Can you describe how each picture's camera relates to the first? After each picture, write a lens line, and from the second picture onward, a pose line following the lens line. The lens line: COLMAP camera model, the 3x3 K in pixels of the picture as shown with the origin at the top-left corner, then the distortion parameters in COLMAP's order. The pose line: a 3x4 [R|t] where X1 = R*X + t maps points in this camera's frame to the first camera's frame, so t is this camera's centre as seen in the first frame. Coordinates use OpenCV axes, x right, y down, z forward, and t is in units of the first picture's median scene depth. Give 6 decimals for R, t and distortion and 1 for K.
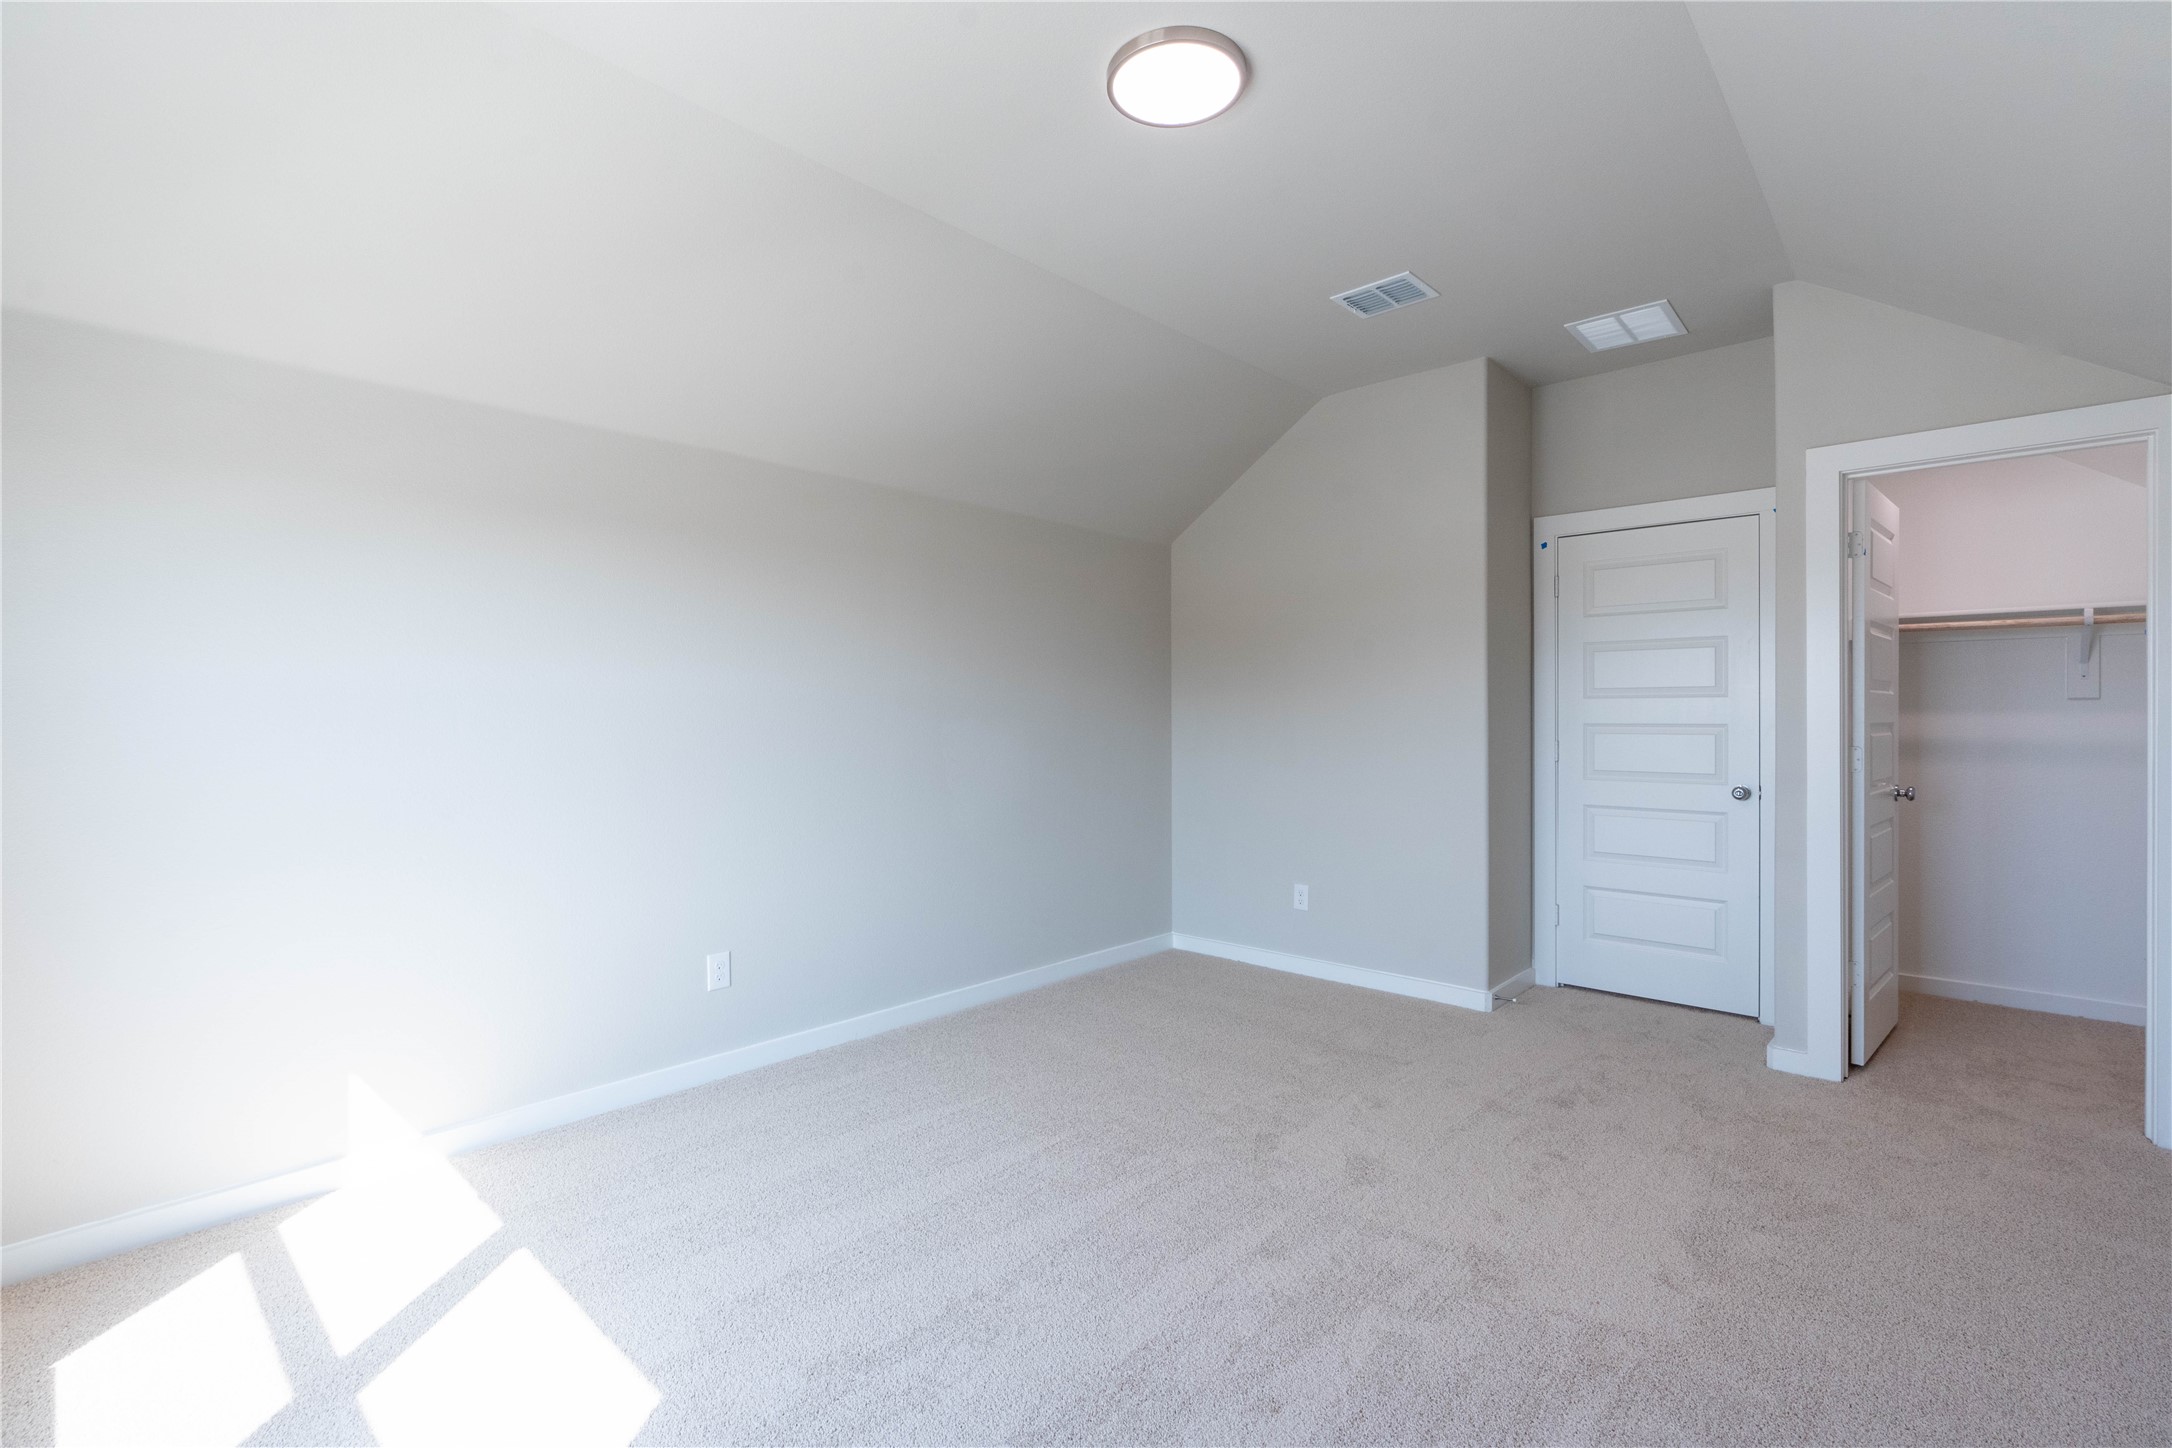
lens RADIAL K [[973.8, 0, 1102.3], [0, 973.8, 720.2], [0, 0, 1]] dist [-0.005116, 0.002243]
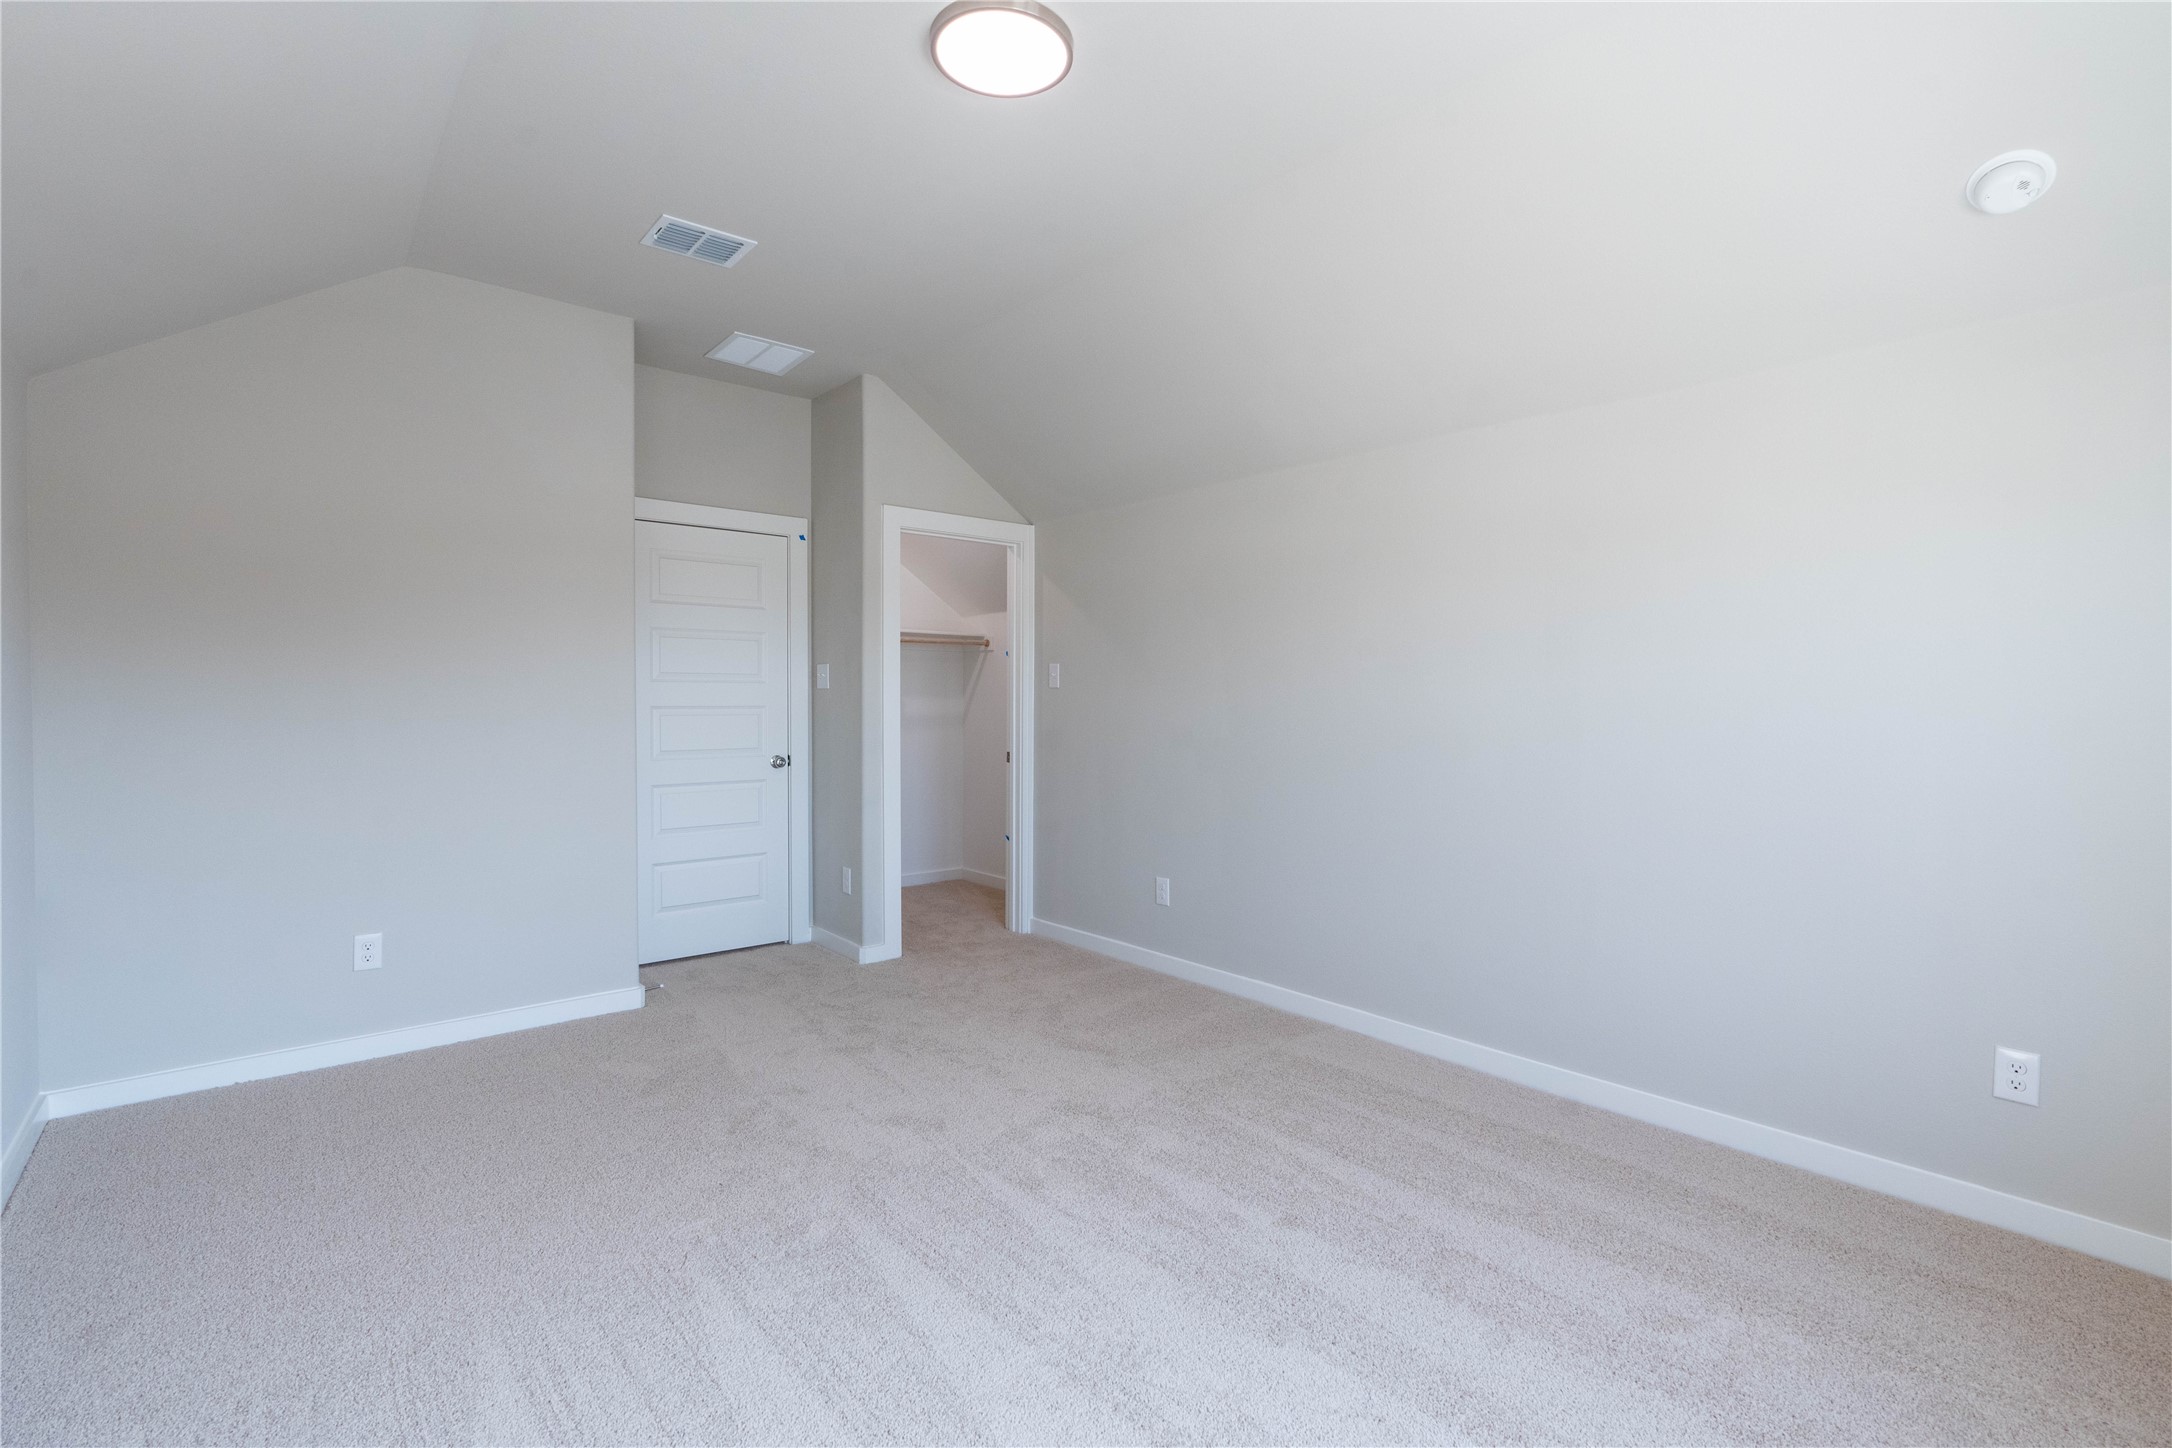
lens RADIAL K [[973.8, 0, 1104.5], [0, 973.8, 713.8], [0, 0, 1]] dist [-0.005116, 0.002243]
pose [[0.117605, -0.012147, 0.992986, -0.572036], [0.001159, 0.999926, 0.012095, -0.000025], [-0.993060, -0.000272, 0.117610, 0.498963]]
